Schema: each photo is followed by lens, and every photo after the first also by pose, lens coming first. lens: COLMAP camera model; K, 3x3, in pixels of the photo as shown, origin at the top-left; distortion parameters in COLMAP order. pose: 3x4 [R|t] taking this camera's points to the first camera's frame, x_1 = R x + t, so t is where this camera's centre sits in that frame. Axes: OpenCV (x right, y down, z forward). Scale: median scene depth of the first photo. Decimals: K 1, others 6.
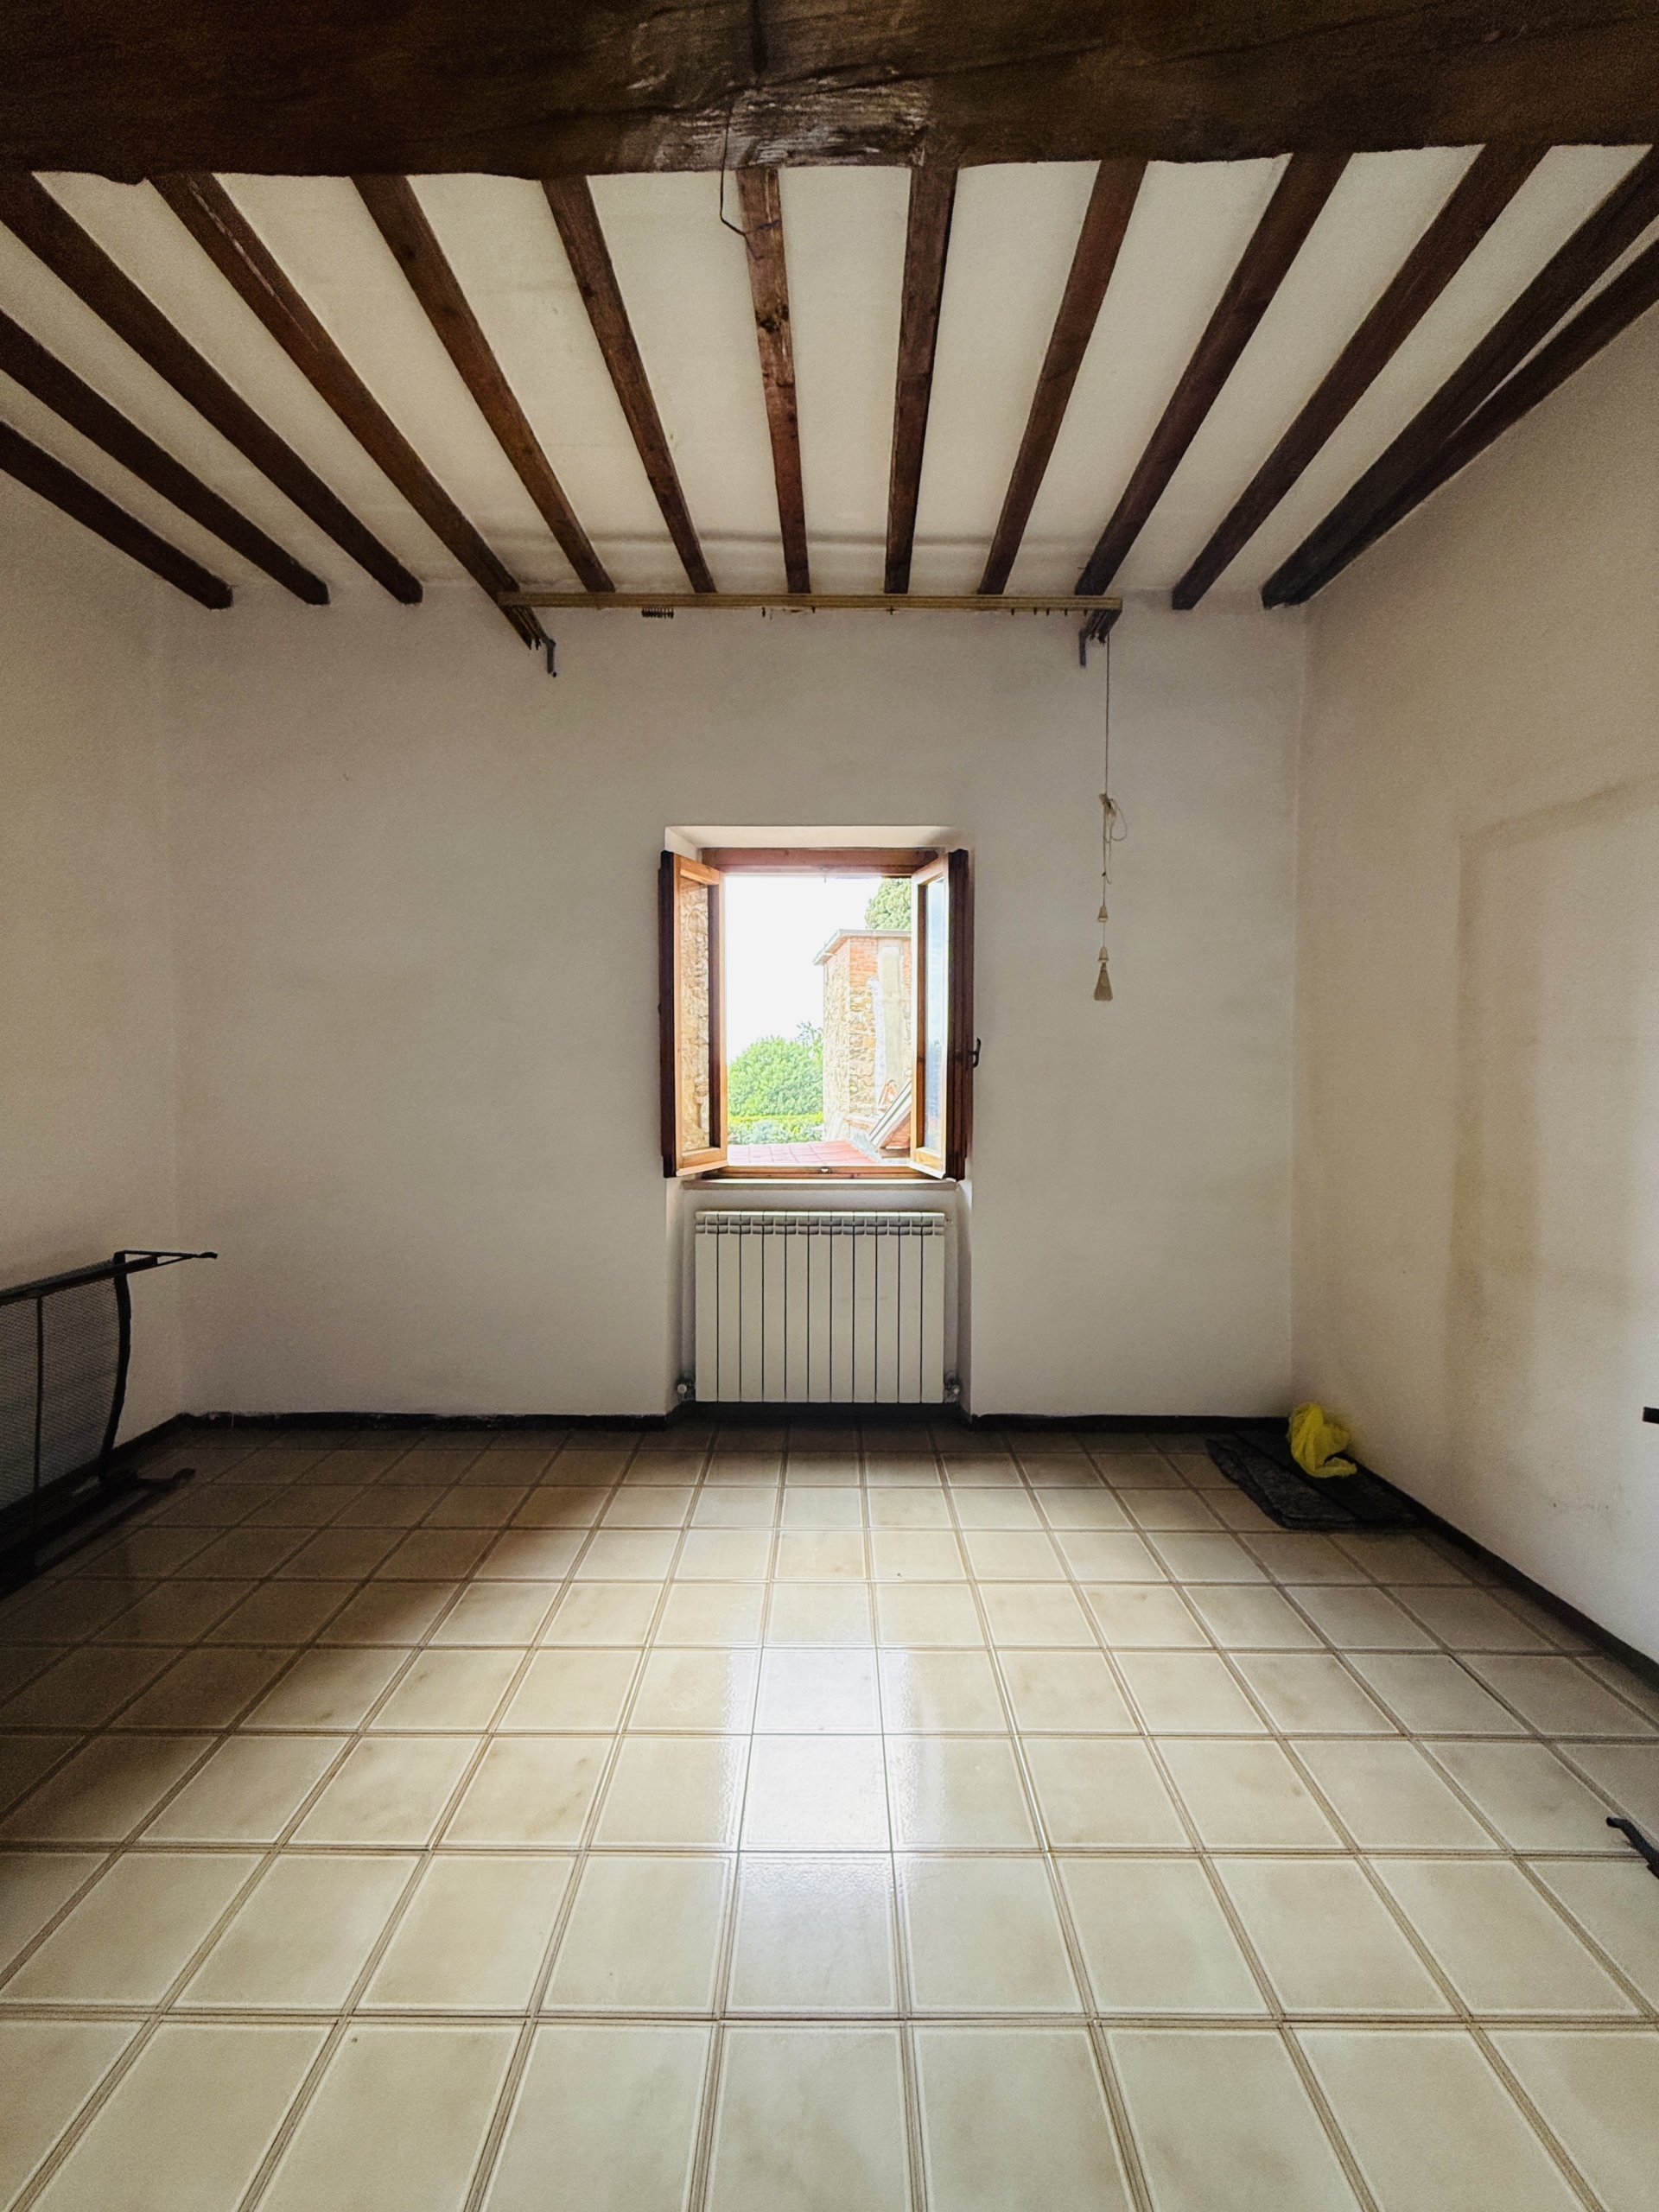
lens RADIAL K [[880.3, 0, 829.9], [0, 880.3, 1110.2], [0, 0, 1]] dist [-0.002959, -0.000046]
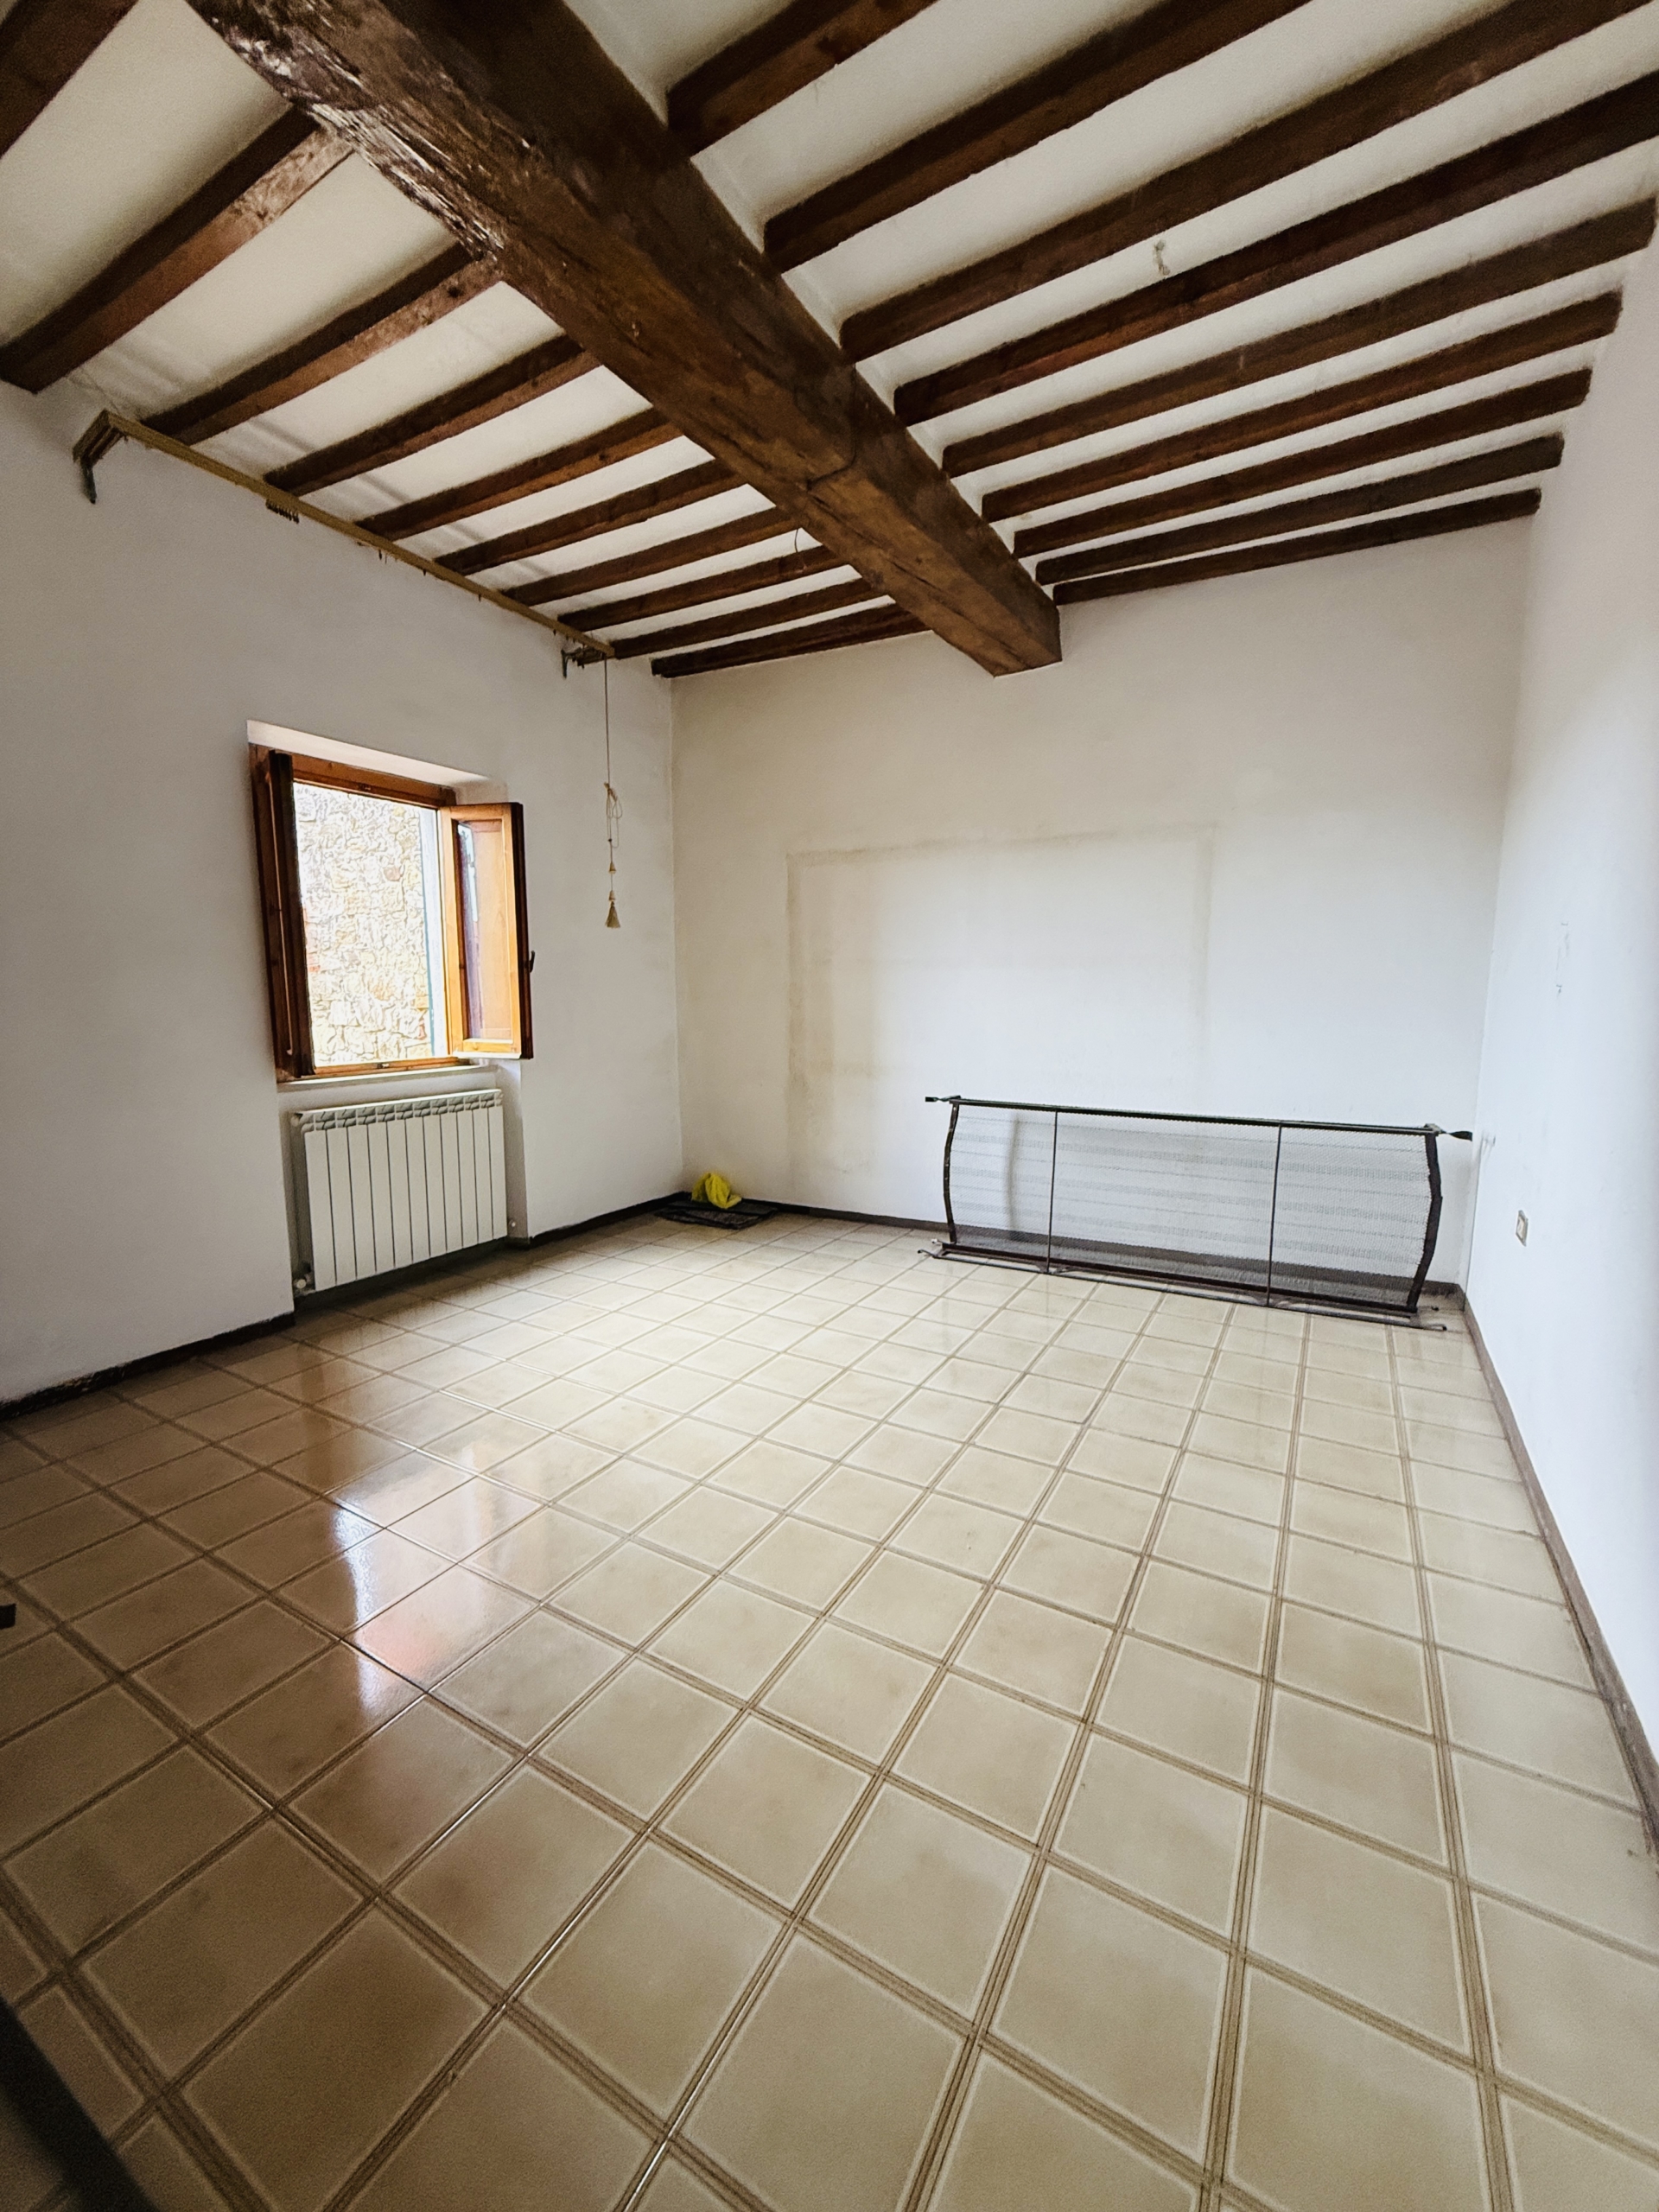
lens RADIAL K [[880.3, 0, 837.2], [0, 880.3, 1115.5], [0, 0, 1]] dist [-0.002959, -0.000046]
pose [[0.489843, -0.126603, 0.862569, -0.784596], [0.045544, 0.991765, 0.119702, 0.027415], [-0.870620, -0.019350, 0.491575, -0.057027]]
